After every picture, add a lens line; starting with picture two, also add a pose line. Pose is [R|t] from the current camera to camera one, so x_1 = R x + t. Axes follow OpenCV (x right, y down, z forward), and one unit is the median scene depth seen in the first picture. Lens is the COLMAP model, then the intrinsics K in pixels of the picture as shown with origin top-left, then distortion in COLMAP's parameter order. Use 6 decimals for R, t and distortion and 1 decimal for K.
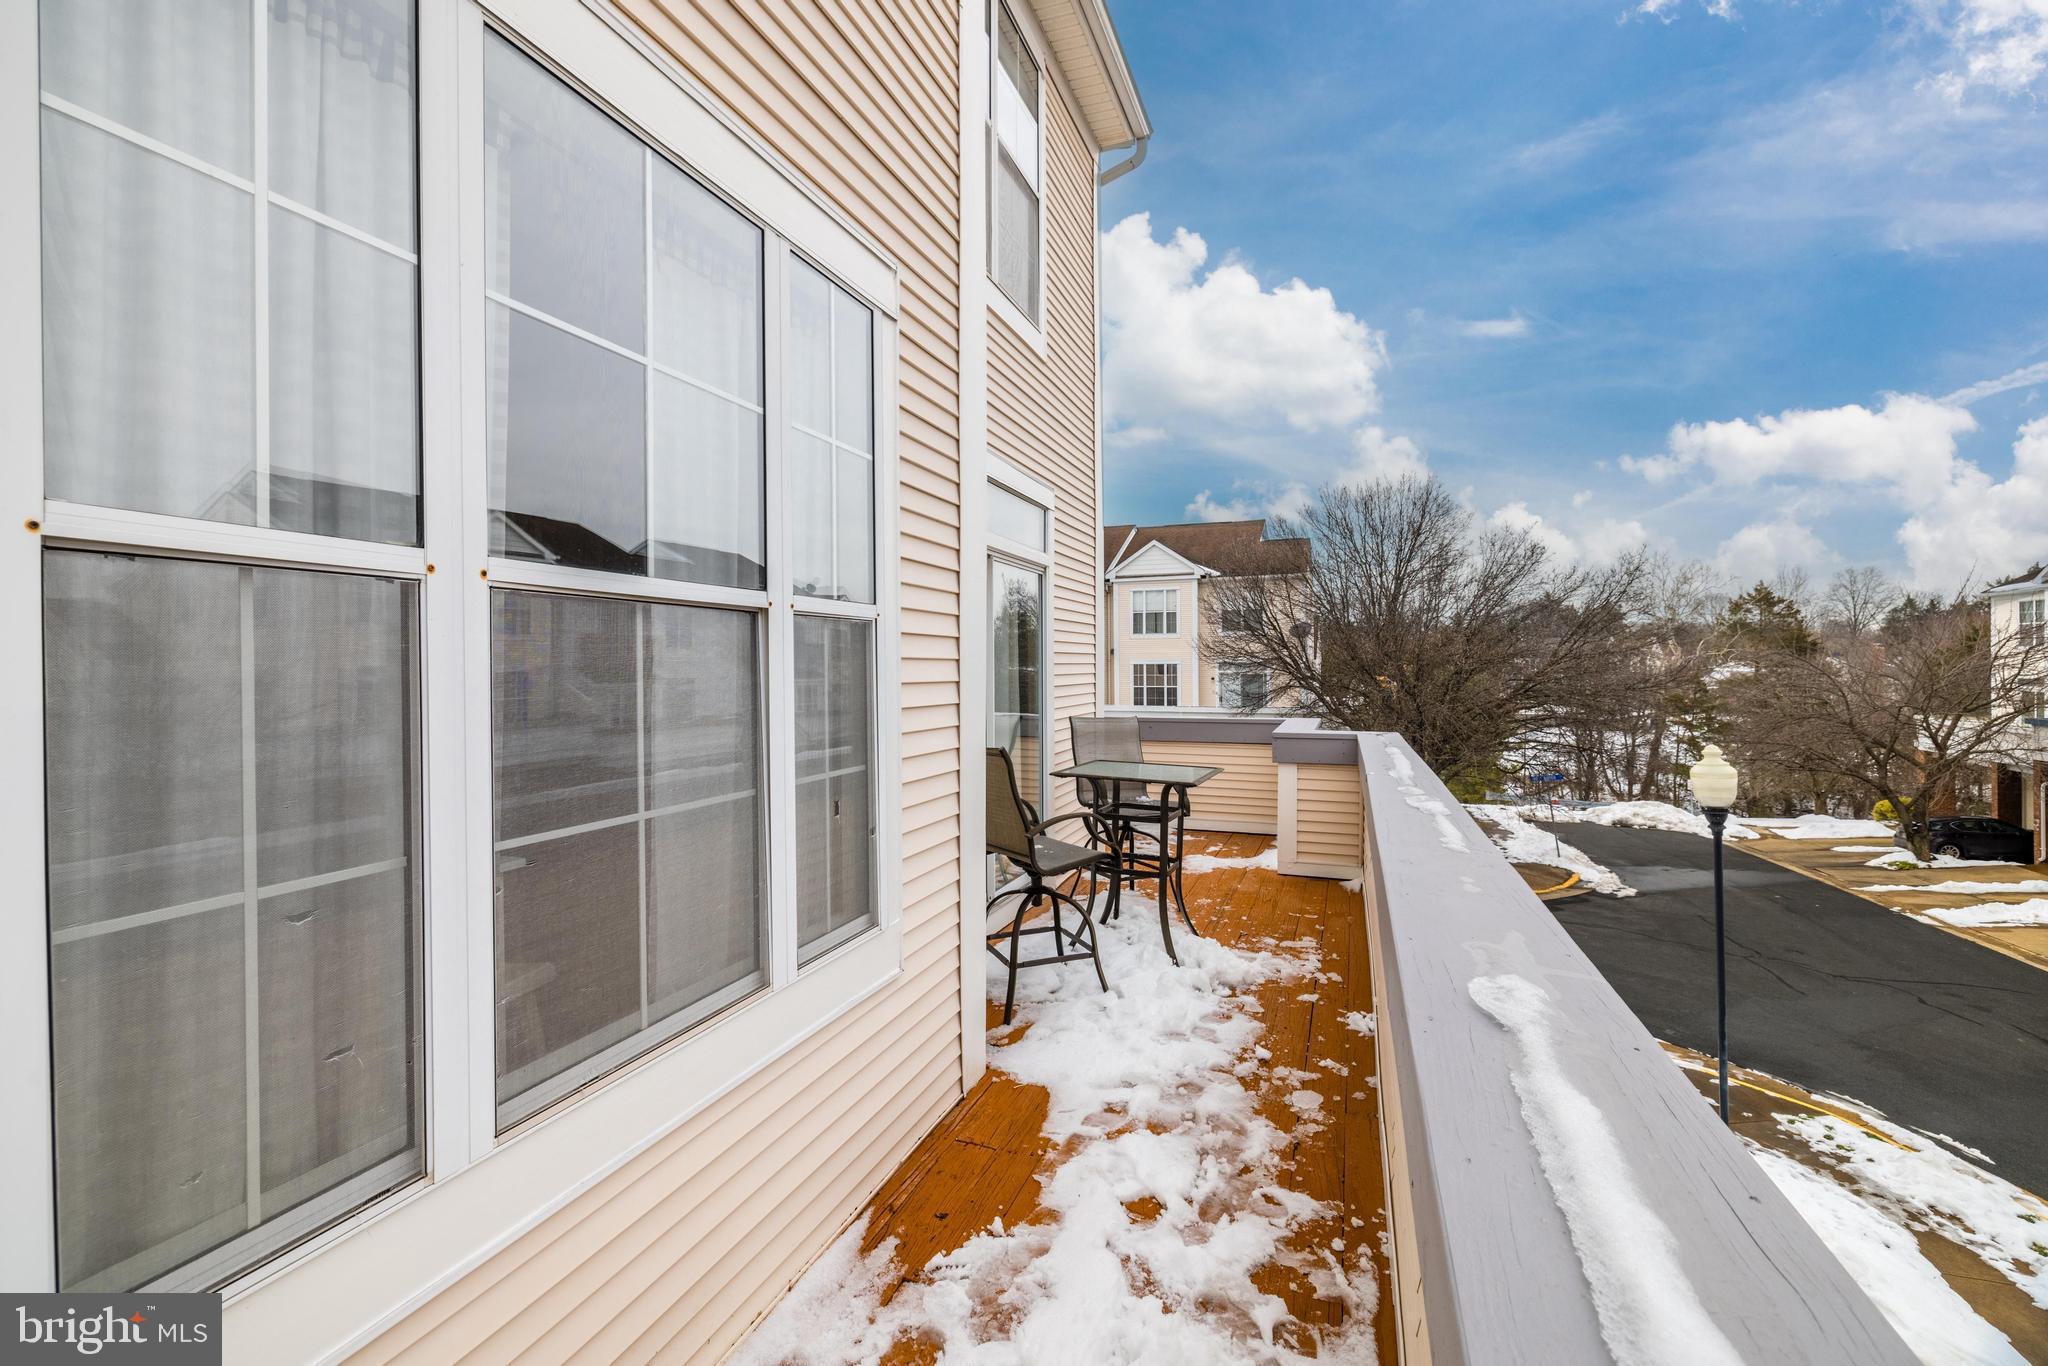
lens RADIAL K [[872.3, 0, 1005.7], [0, 872.3, 674.8], [0, 0, 1]] dist [-0.000076, -0.000426]
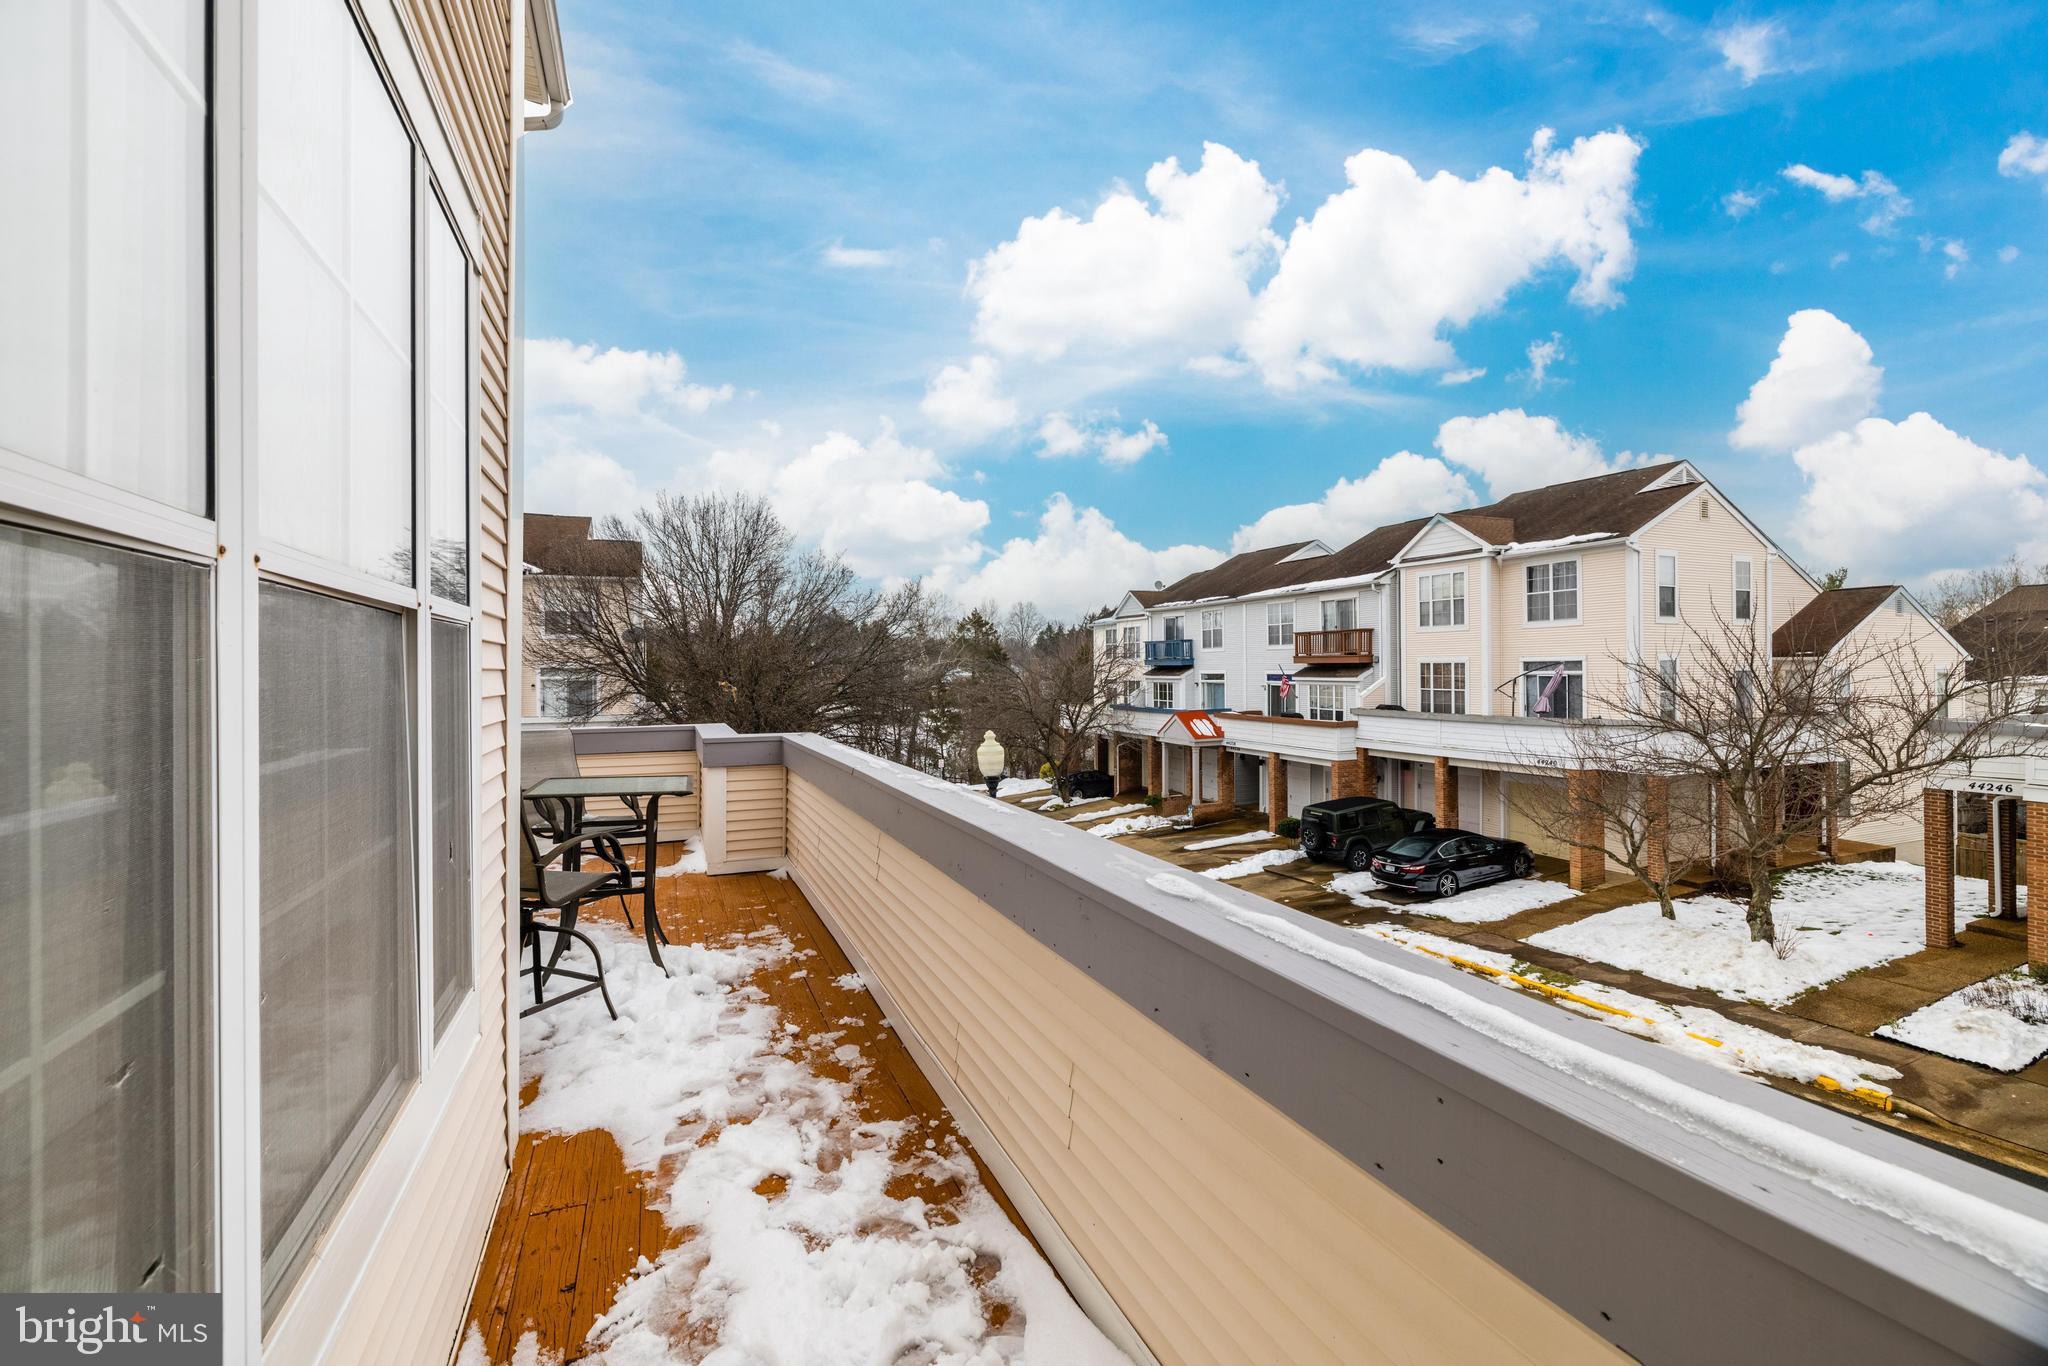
lens RADIAL K [[880.0, 0, 1012.2], [0, 880.0, 666.1], [0, 0, 1]] dist [-0.029017, 0.016475]
pose [[0.703914, 0.002964, 0.710279, -0.299924], [0.007867, 0.999897, -0.011969, -0.006551], [-0.710242, 0.014012, 0.703818, 0.024776]]
